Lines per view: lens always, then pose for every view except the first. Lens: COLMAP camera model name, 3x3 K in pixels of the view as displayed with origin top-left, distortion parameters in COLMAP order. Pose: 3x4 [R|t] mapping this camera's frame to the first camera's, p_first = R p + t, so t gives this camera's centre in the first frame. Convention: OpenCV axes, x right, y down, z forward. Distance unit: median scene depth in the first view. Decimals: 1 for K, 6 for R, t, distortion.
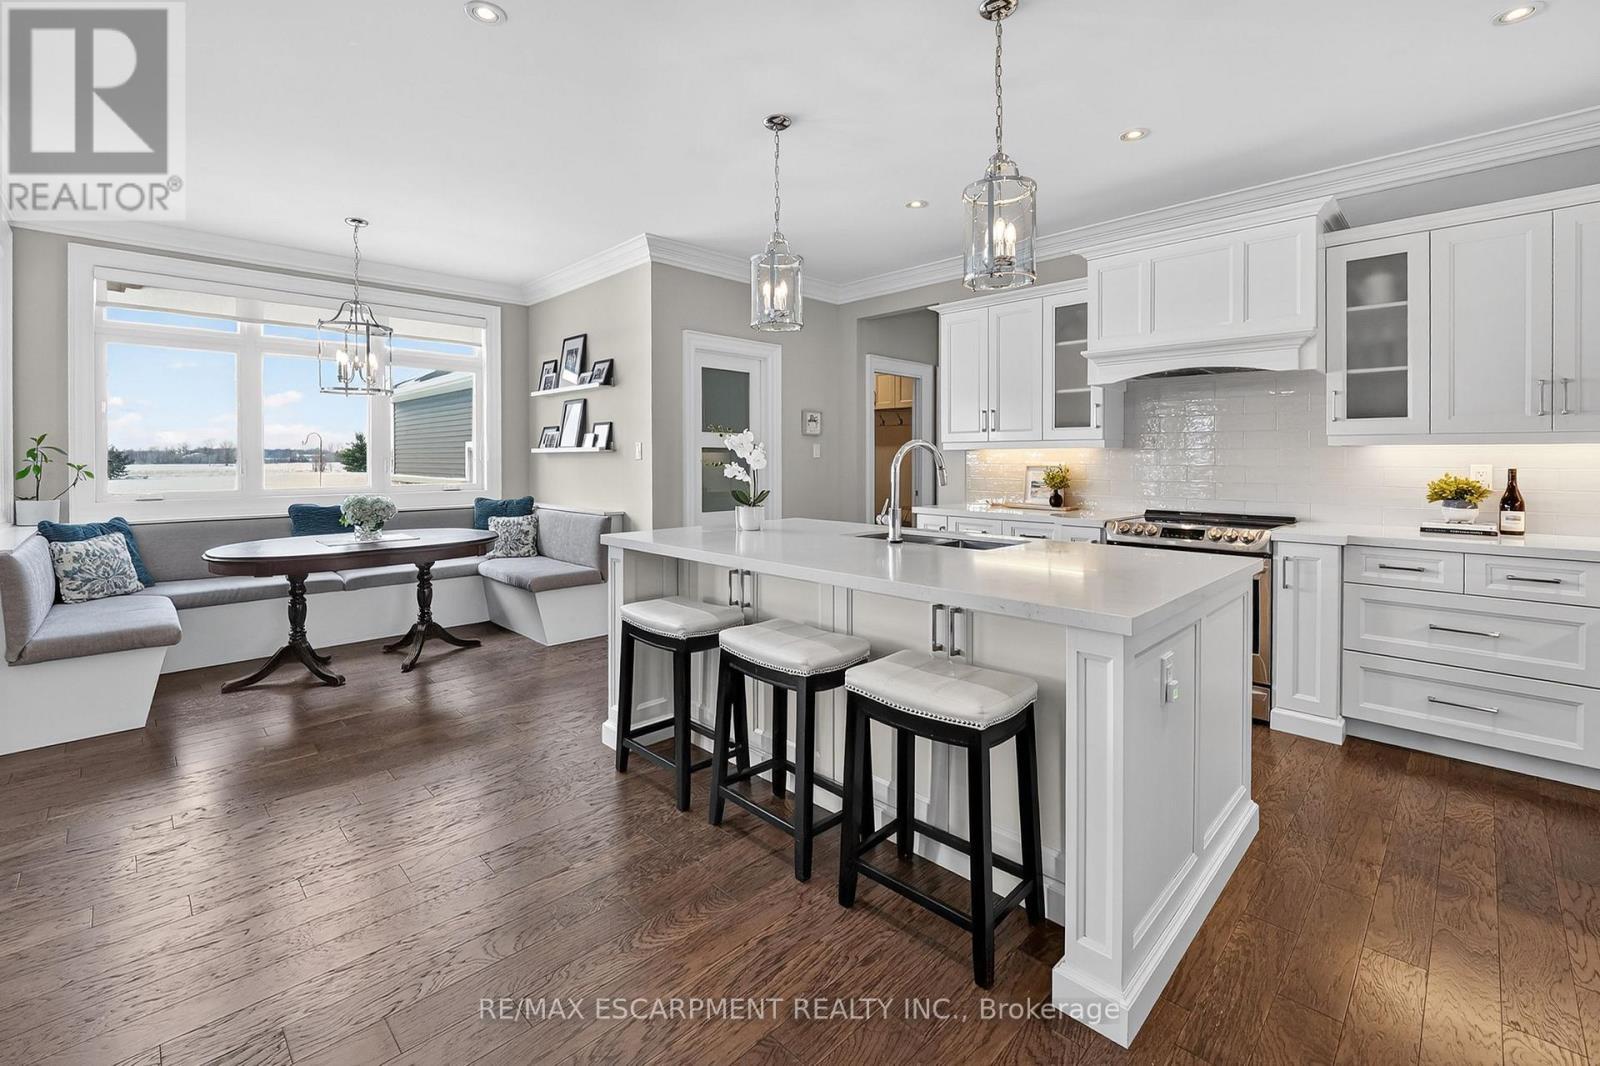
lens RADIAL K [[682.2, 0, 783.4], [0, 682.2, 467.3], [0, 0, 1]] dist [-0.000948, -0.000064]
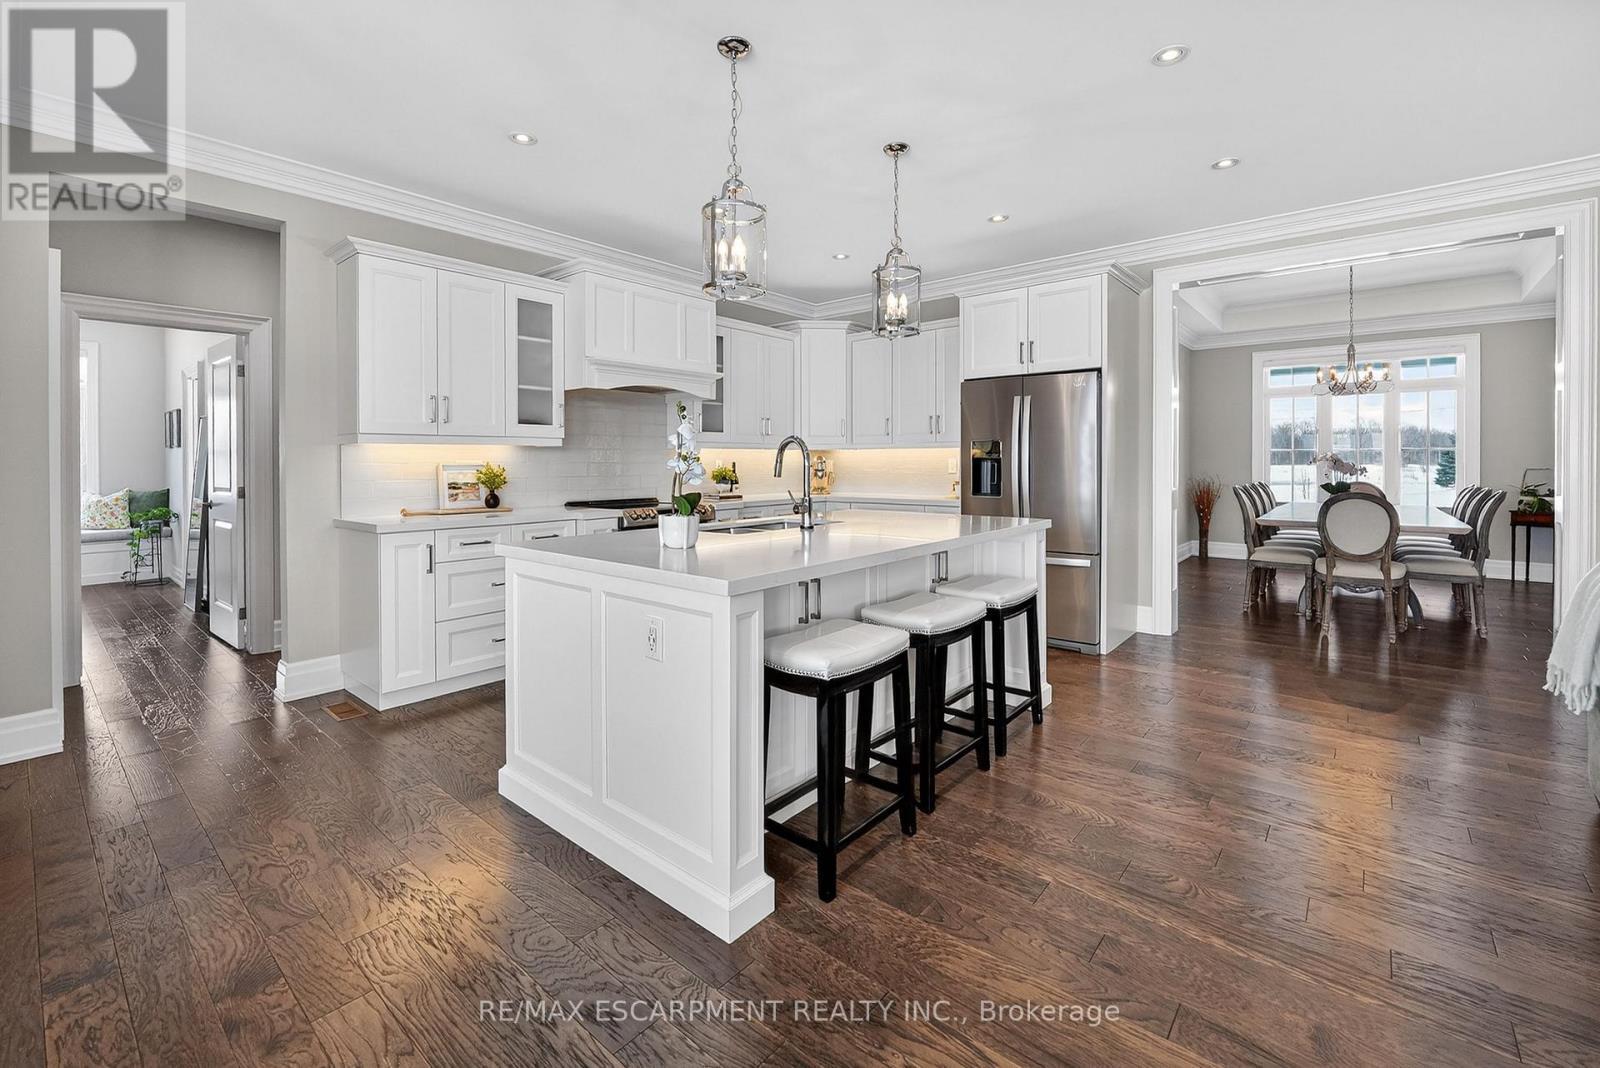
lens RADIAL K [[682.2, 0, 802.2], [0, 682.2, 466.4], [0, 0, 1]] dist [-0.000948, -0.000064]
pose [[-0.097070, -0.013370, 0.995188, -0.674797], [0.009767, 0.999849, 0.014385, -0.009425], [-0.995230, 0.011117, -0.096925, 0.789065]]
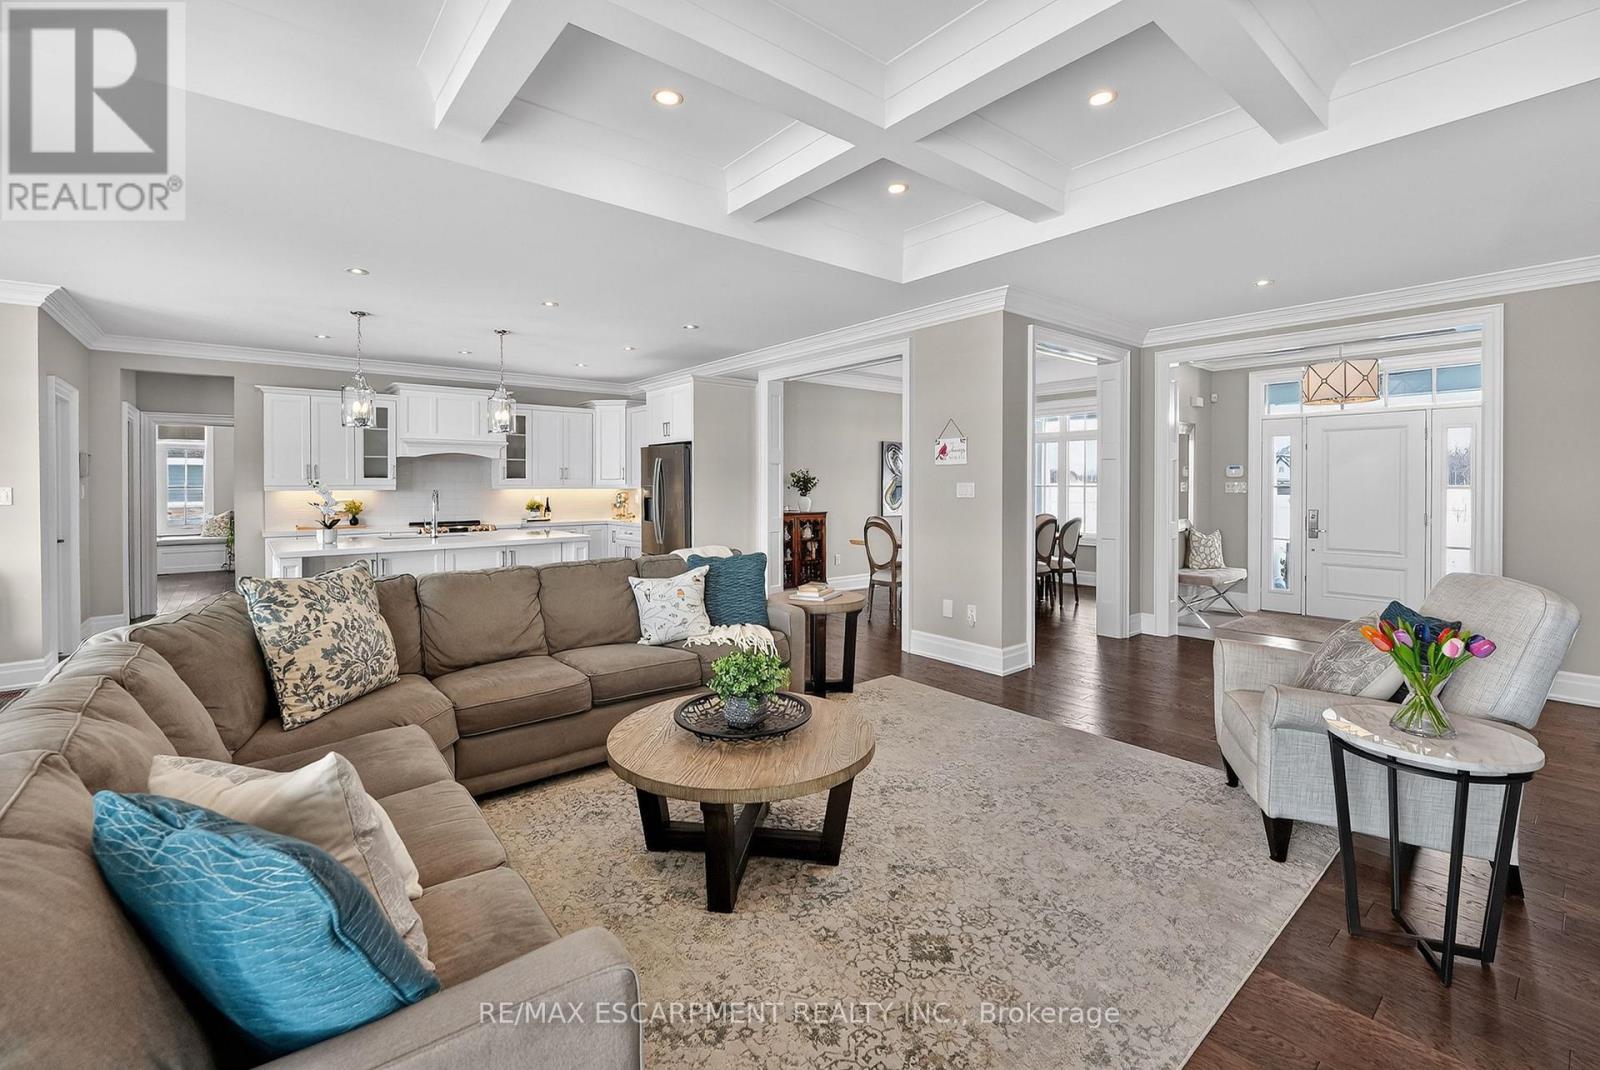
lens RADIAL K [[682.2, 0, 803.0], [0, 682.2, 479.0], [0, 0, 1]] dist [-0.000948, -0.000064]
pose [[0.089431, 0.002928, 0.995989, -1.341178], [0.010637, 0.999936, -0.003895, -0.041835], [-0.995936, 0.010942, 0.089394, -0.260056]]
